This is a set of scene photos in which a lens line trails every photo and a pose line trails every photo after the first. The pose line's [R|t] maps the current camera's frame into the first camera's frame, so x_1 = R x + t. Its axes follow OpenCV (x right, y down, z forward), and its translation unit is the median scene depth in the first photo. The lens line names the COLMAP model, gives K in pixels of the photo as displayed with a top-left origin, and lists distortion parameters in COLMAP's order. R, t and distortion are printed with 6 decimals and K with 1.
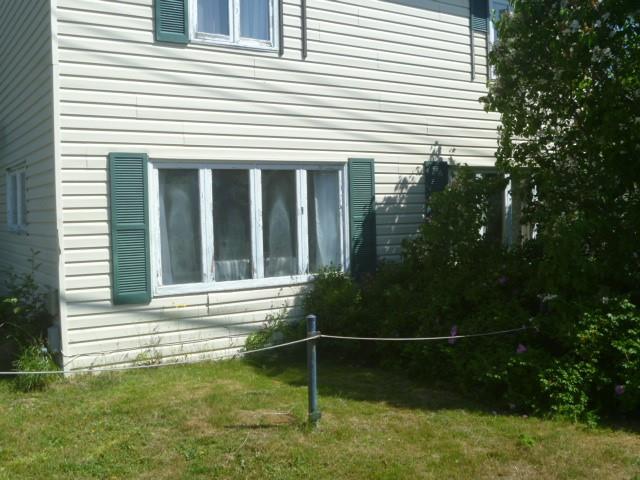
lens RADIAL K [[668.0, 0, 320.0], [0, 668.0, 240.0], [0, 0, 1]] dist [-0.109558, 0.031318]
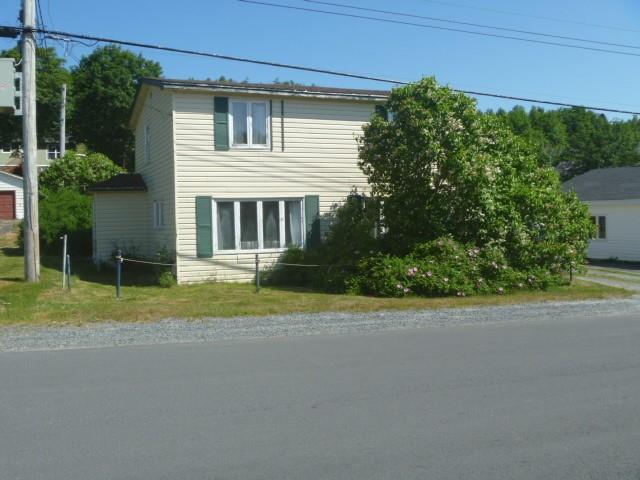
lens RADIAL K [[668.0, 0, 320.0], [0, 668.0, 240.0], [0, 0, 1]] dist [-0.109558, 0.031318]
pose [[0.984361, 0.003925, -0.176120, 0.530109], [-0.006737, 0.999859, -0.015371, 0.062964], [0.176035, 0.016317, 0.984249, -1.261182]]
